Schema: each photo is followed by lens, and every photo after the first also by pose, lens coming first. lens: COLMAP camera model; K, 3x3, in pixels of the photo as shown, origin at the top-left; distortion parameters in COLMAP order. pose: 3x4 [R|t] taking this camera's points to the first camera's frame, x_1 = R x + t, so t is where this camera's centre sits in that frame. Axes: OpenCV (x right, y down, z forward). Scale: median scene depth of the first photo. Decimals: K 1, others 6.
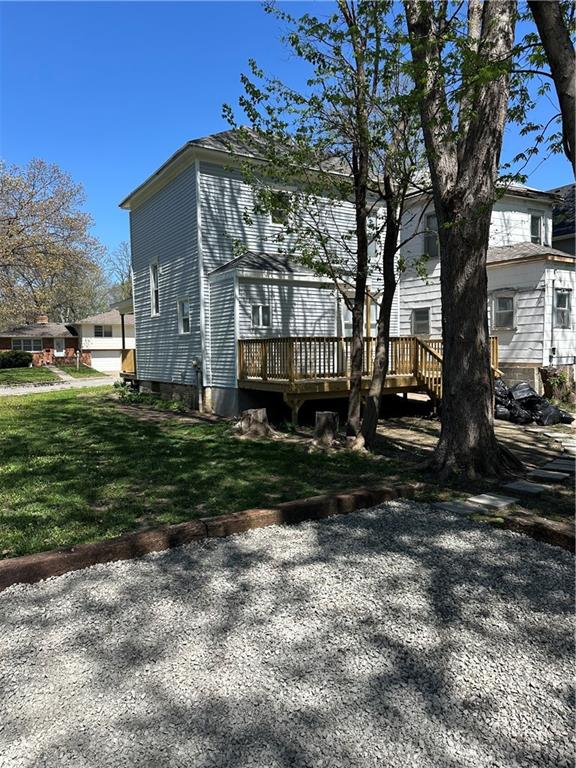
lens RADIAL K [[534.5, 0, 285.4], [0, 534.5, 389.0], [0, 0, 1]] dist [0.046465, -0.003347]
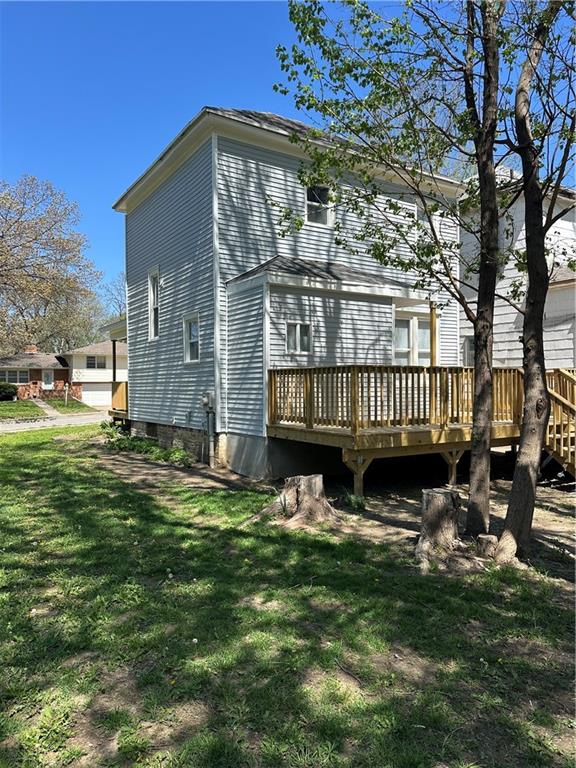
lens RADIAL K [[534.5, 0, 290.3], [0, 534.5, 381.3], [0, 0, 1]] dist [0.046465, -0.003347]
pose [[0.999855, 0.007294, 0.015402, -0.064257], [-0.006089, 0.997019, -0.076913, -0.019545], [-0.015917, 0.076808, 0.996919, 0.258895]]
